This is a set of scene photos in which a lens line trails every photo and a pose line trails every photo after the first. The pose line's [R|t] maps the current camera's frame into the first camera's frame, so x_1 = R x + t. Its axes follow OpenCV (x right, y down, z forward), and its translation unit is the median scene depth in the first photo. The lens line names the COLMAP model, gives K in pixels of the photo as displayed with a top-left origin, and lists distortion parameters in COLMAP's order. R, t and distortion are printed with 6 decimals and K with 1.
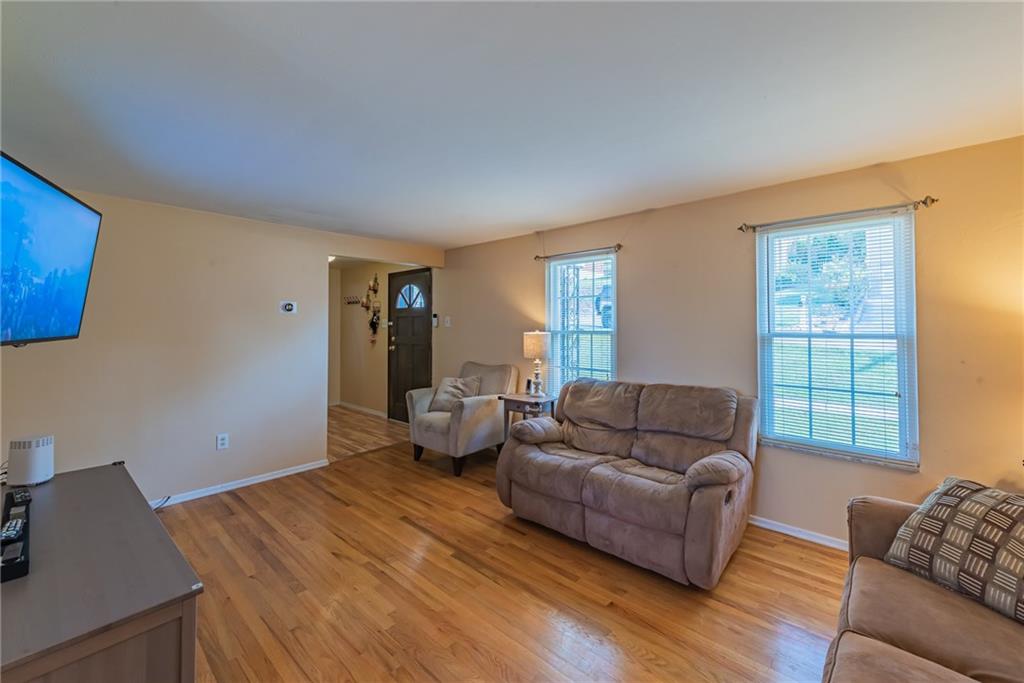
lens RADIAL K [[407.5, 0, 520.3], [0, 407.5, 321.3], [0, 0, 1]] dist [0.005648, -0.000492]
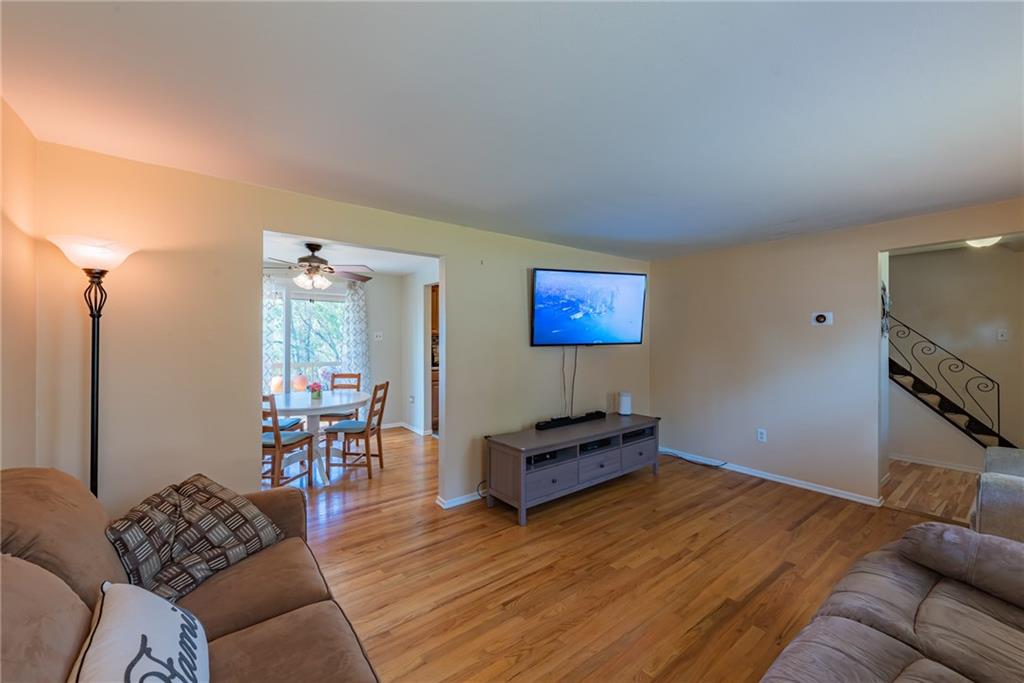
lens RADIAL K [[407.5, 0, 516.8], [0, 407.5, 334.4], [0, 0, 1]] dist [0.005648, -0.000492]
pose [[-0.168695, -0.006384, -0.985648, 0.704091], [0.008954, 0.999928, -0.008009, 0.005186], [0.985628, -0.010176, -0.168625, 0.631439]]
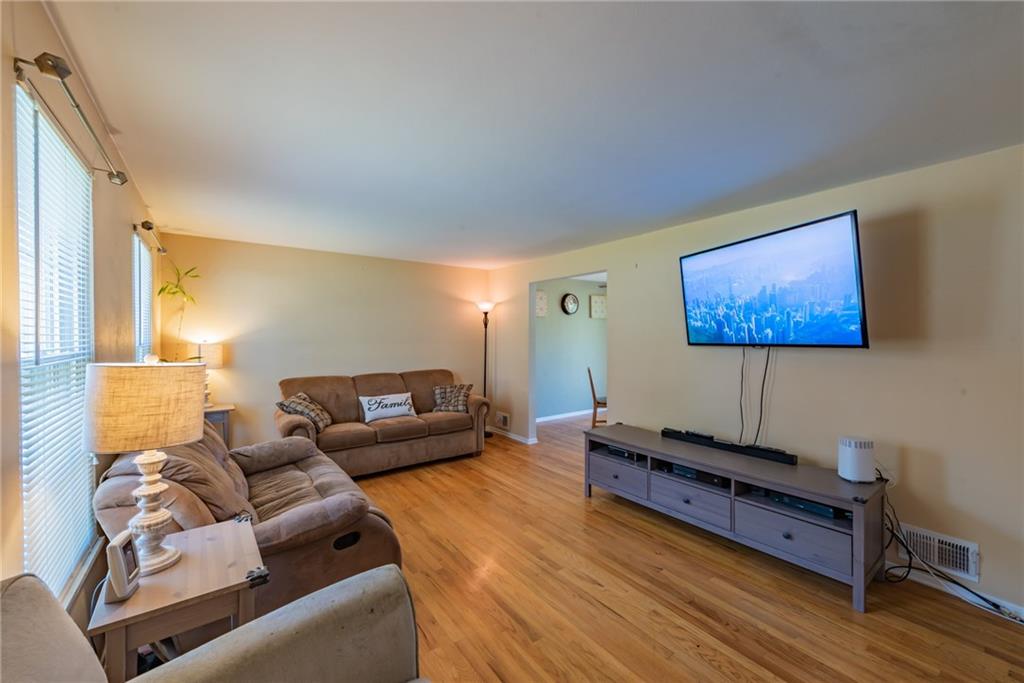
lens RADIAL K [[407.5, 0, 510.2], [0, 407.5, 341.3], [0, 0, 1]] dist [0.005648, -0.000492]
pose [[-0.977181, -0.004447, 0.212364, -0.410130], [-0.003514, 0.999982, 0.004768, 0.018084], [-0.212381, 0.003913, -0.977179, 1.751741]]
